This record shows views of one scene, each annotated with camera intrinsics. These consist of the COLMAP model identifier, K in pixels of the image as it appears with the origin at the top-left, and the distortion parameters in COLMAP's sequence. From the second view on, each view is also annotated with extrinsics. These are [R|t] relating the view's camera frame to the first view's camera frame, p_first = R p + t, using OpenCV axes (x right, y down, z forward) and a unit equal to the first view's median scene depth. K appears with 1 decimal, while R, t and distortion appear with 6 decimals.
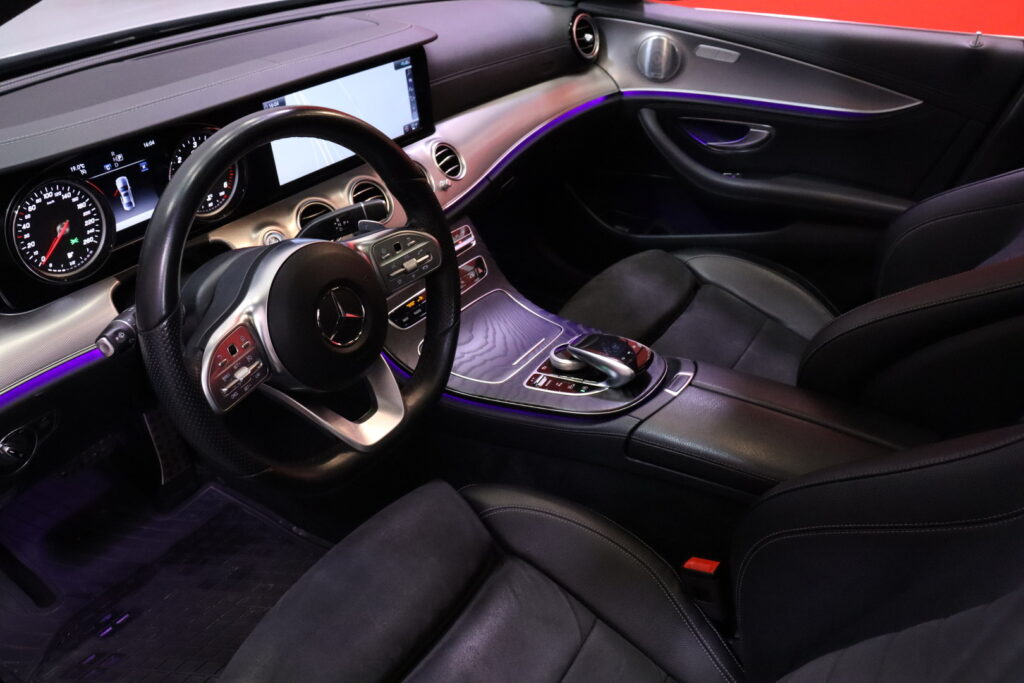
lens RADIAL K [[822.8, 0, 516.5], [0, 822.8, 338.2], [0, 0, 1]] dist [-0.137207, 0.051016]
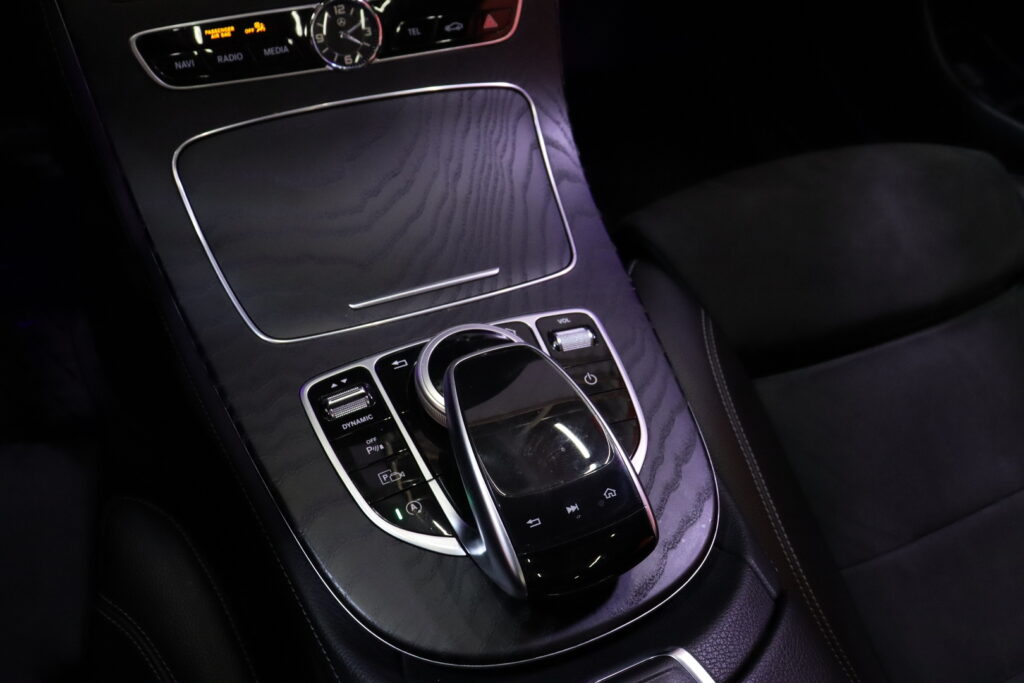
lens RADIAL K [[822.8, 0, 506.6], [0, 822.8, 338.6], [0, 0, 1]] dist [-0.137207, 0.051016]
pose [[0.819620, 0.530553, -0.216186, 0.158498], [-0.414600, 0.809713, 0.415298, -0.154969], [0.395386, -0.250756, 0.883624, 0.787235]]
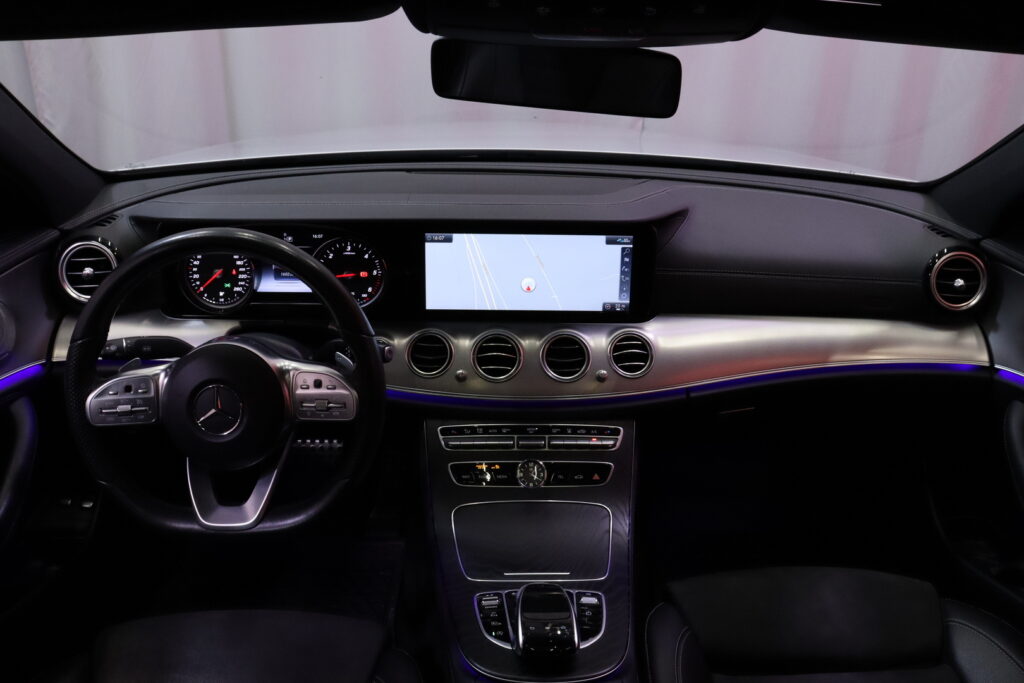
lens RADIAL K [[822.8, 0, 505.2], [0, 822.8, 343.8], [0, 0, 1]] dist [-0.137207, 0.051016]
pose [[0.570521, 0.339483, -0.747835, 0.648263], [-0.448502, 0.891588, 0.062580, -0.280335], [0.688005, 0.299702, 0.660929, 0.379393]]
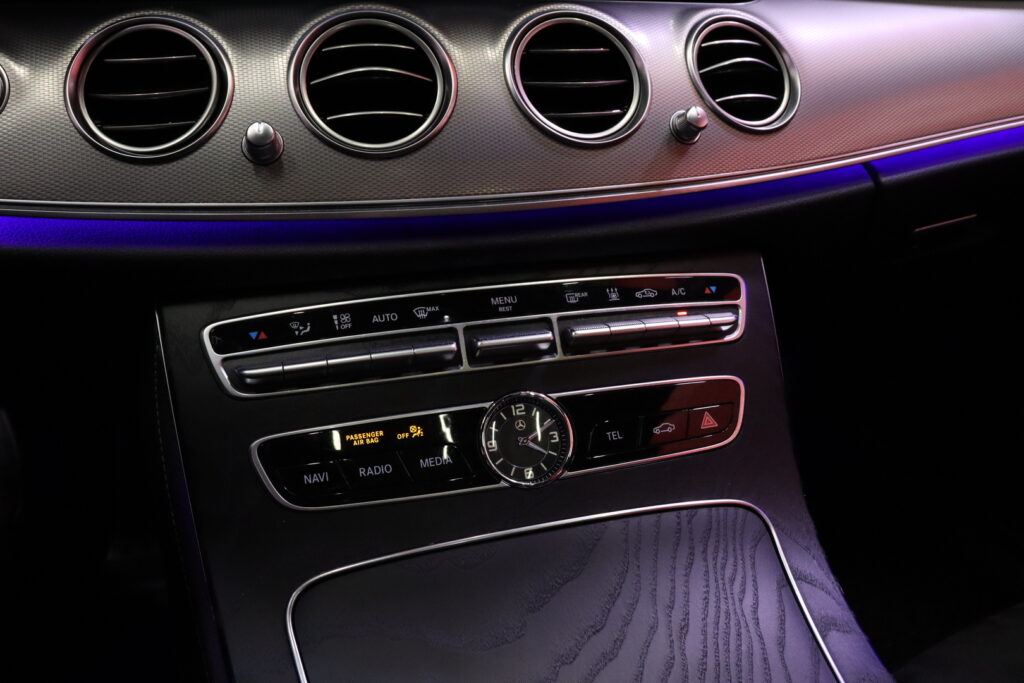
lens RADIAL K [[822.8, 0, 503.1], [0, 822.8, 349.3], [0, 0, 1]] dist [-0.137207, 0.051016]
pose [[0.766124, 0.319057, -0.557904, 0.072358], [-0.364474, 0.930673, 0.031736, -0.112313], [0.529352, 0.179028, 0.829298, 0.889321]]
